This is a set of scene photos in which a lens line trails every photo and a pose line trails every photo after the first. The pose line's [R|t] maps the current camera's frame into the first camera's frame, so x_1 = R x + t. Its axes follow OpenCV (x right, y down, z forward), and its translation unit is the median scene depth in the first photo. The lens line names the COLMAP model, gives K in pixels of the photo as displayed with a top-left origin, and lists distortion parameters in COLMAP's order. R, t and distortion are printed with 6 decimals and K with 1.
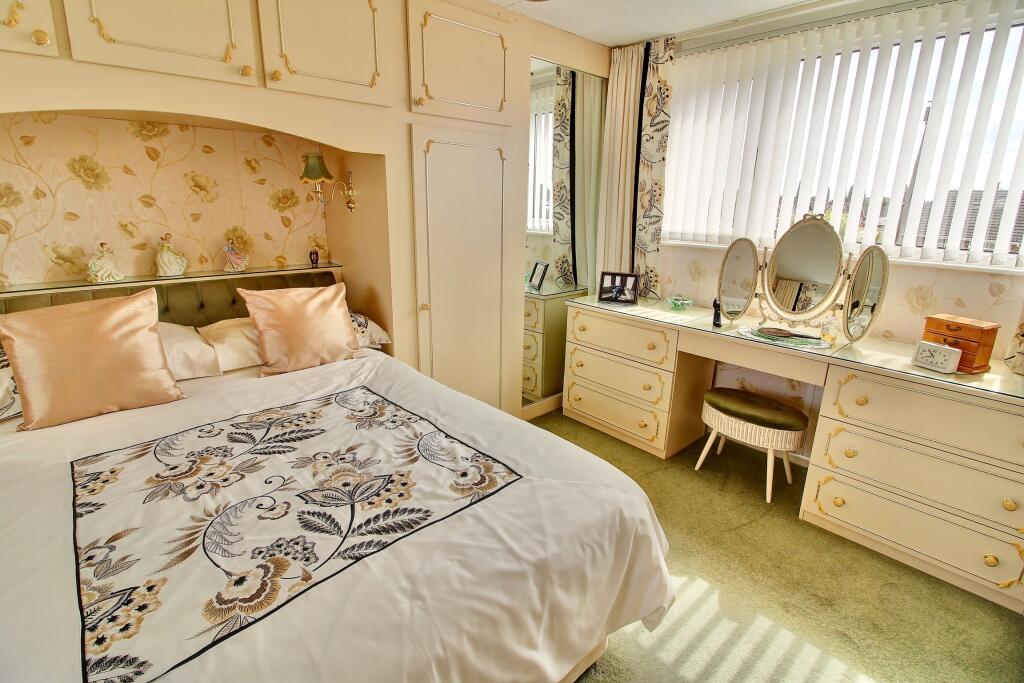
lens RADIAL K [[474.9, 0, 508.4], [0, 474.9, 334.3], [0, 0, 1]] dist [0.000976, -0.013149]
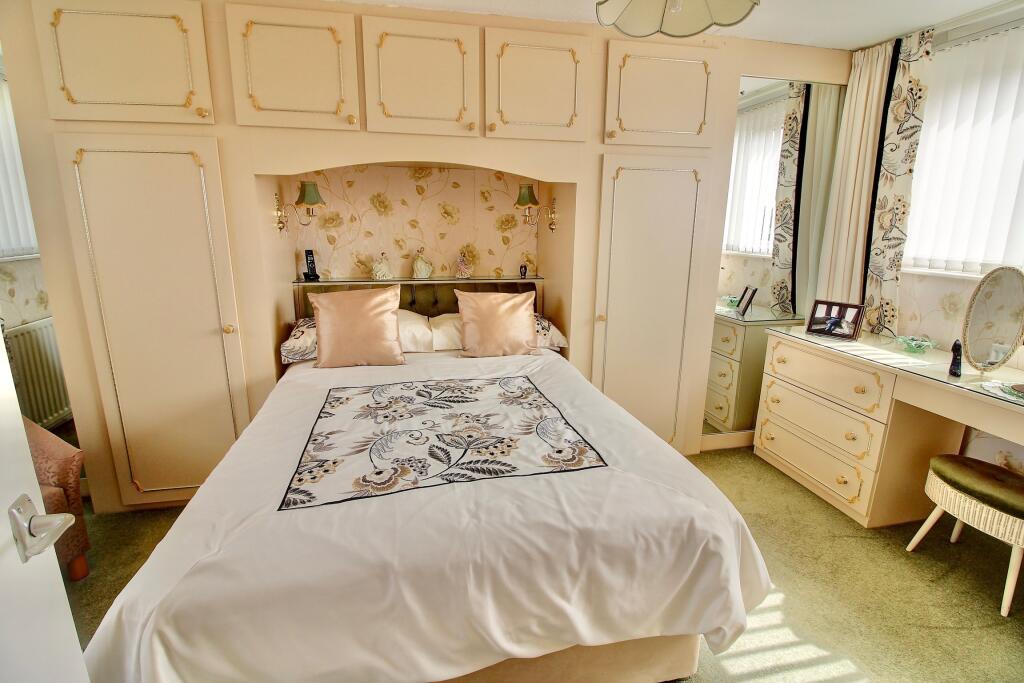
lens RADIAL K [[474.9, 0, 508.4], [0, 474.9, 334.3], [0, 0, 1]] dist [0.000976, -0.013149]
pose [[0.866495, 0.104034, -0.488224, 0.181787], [-0.127128, 0.991783, -0.014289, 0.022446], [0.482726, 0.074448, 0.872601, -0.054531]]
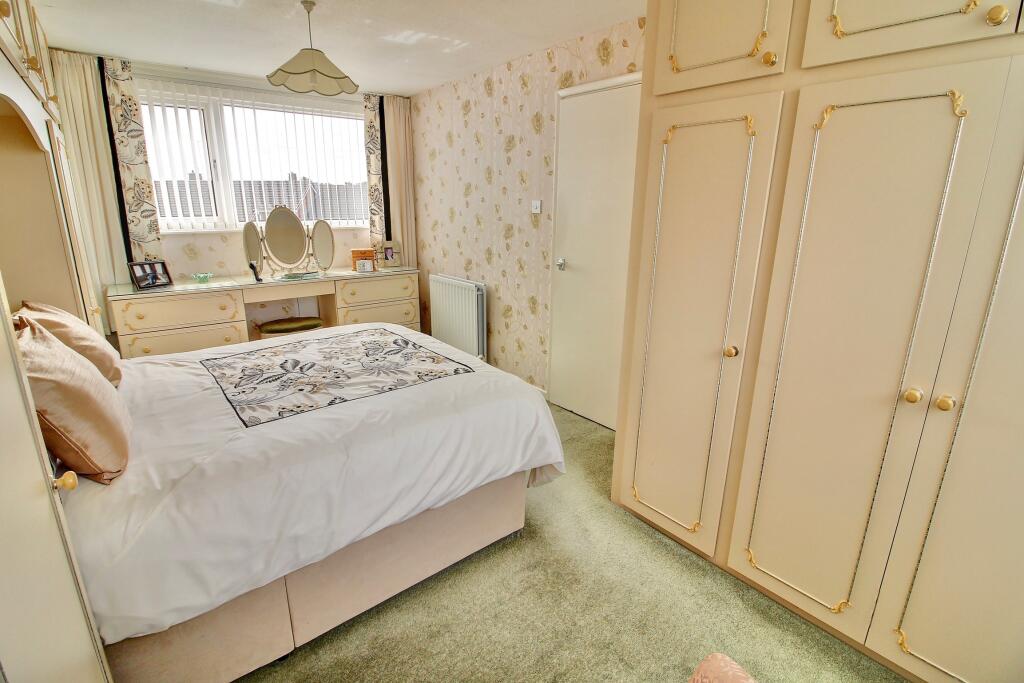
lens RADIAL K [[485.1, 0, 512.7], [0, 485.1, 334.9], [0, 0, 1]] dist [0.000707, -0.012688]
pose [[0.049737, -0.276312, 0.959780, -1.113803], [0.260033, 0.931411, 0.254670, -0.043101], [-0.964318, 0.236908, 0.118176, 0.092168]]
